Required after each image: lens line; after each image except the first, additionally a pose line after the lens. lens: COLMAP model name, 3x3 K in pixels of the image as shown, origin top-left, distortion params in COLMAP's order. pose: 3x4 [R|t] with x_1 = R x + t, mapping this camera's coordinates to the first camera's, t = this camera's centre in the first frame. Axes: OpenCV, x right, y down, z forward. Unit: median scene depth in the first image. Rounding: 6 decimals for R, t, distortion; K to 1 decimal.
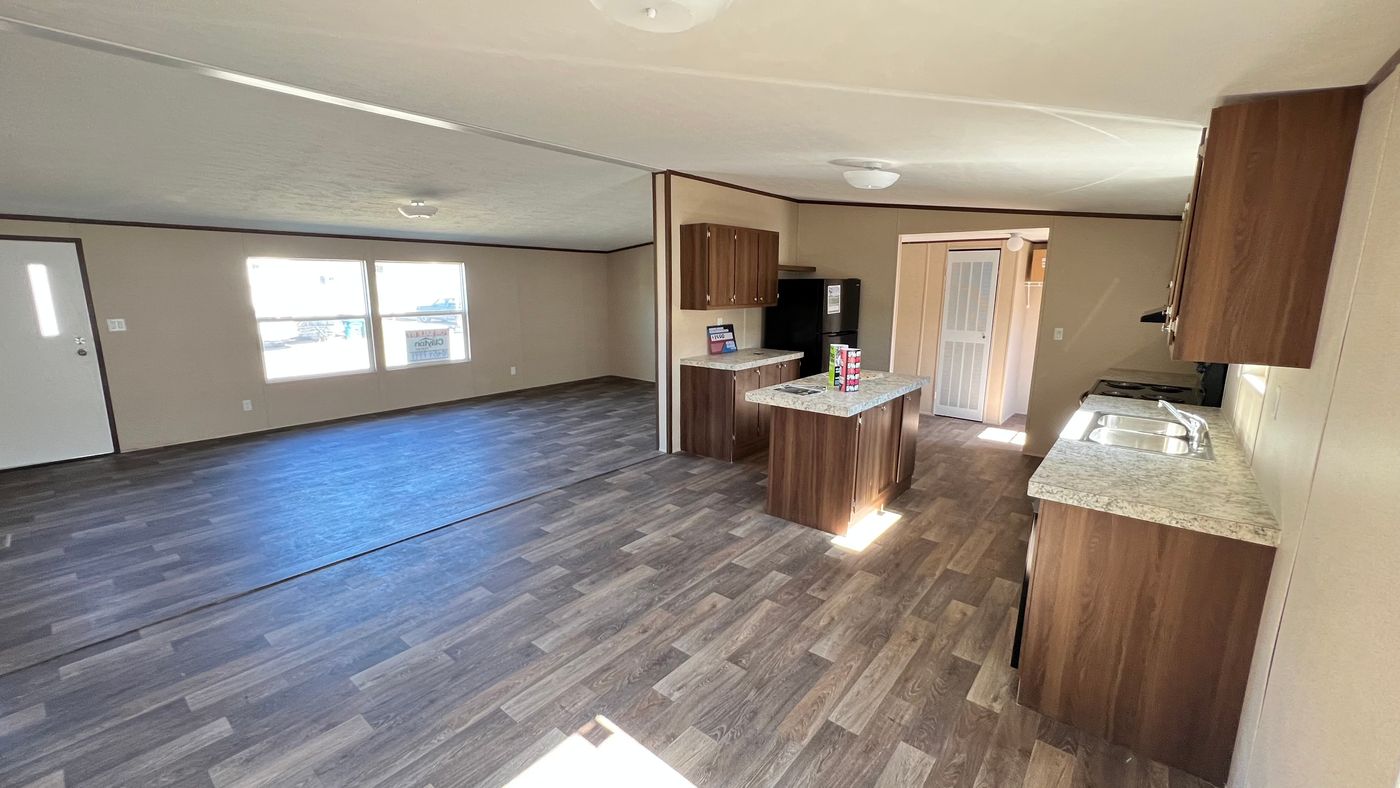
lens RADIAL K [[569.3, 0, 700.0], [0, 569.3, 394.0], [0, 0, 1]] dist [0.000100, 0.000004]
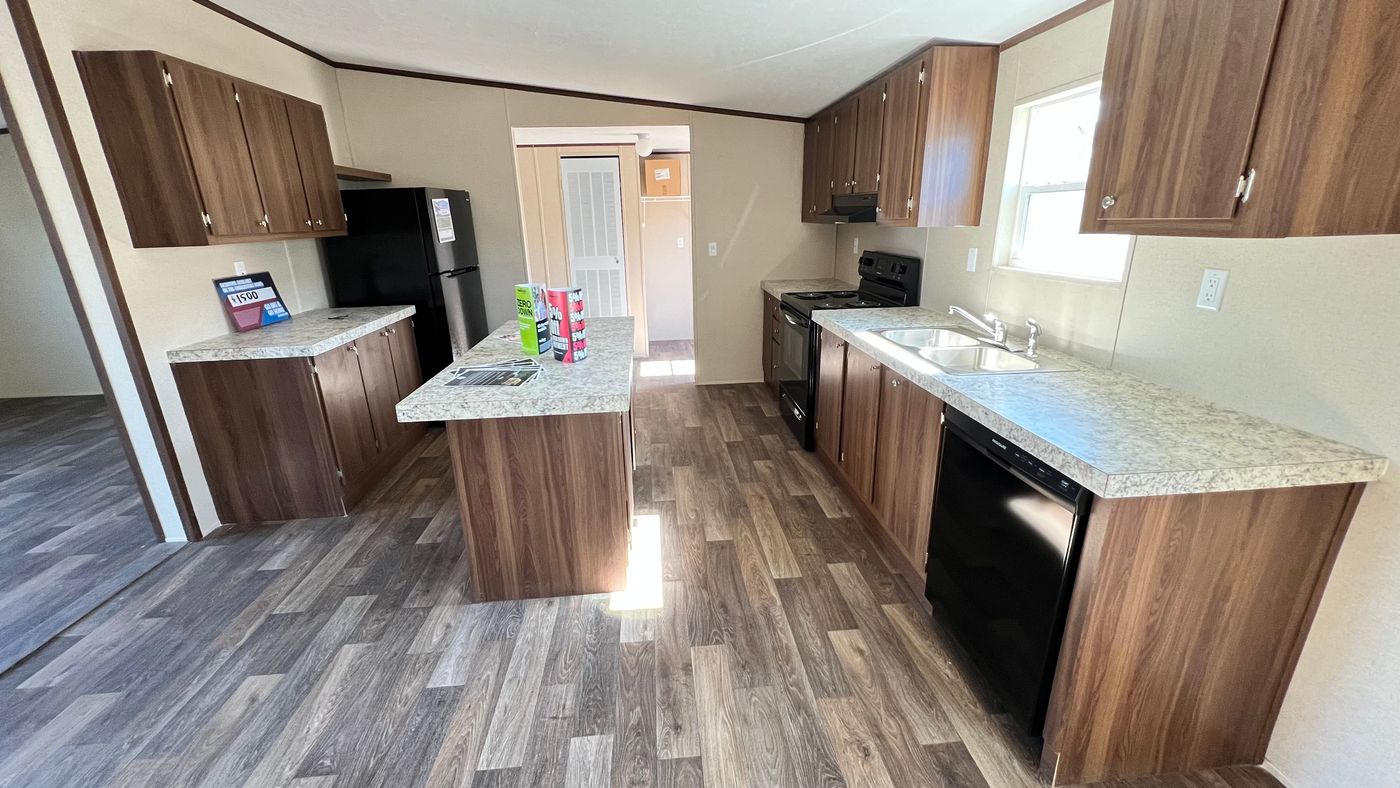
lens RADIAL K [[571.0, 0, 710.8], [0, 571.0, 393.2], [0, 0, 1]] dist [-0.002061, -0.000253]
pose [[0.720206, -0.230376, 0.654393, -0.027274], [0.160282, 0.972990, 0.166135, -0.035155], [-0.674992, -0.014764, 0.737678, 0.342563]]
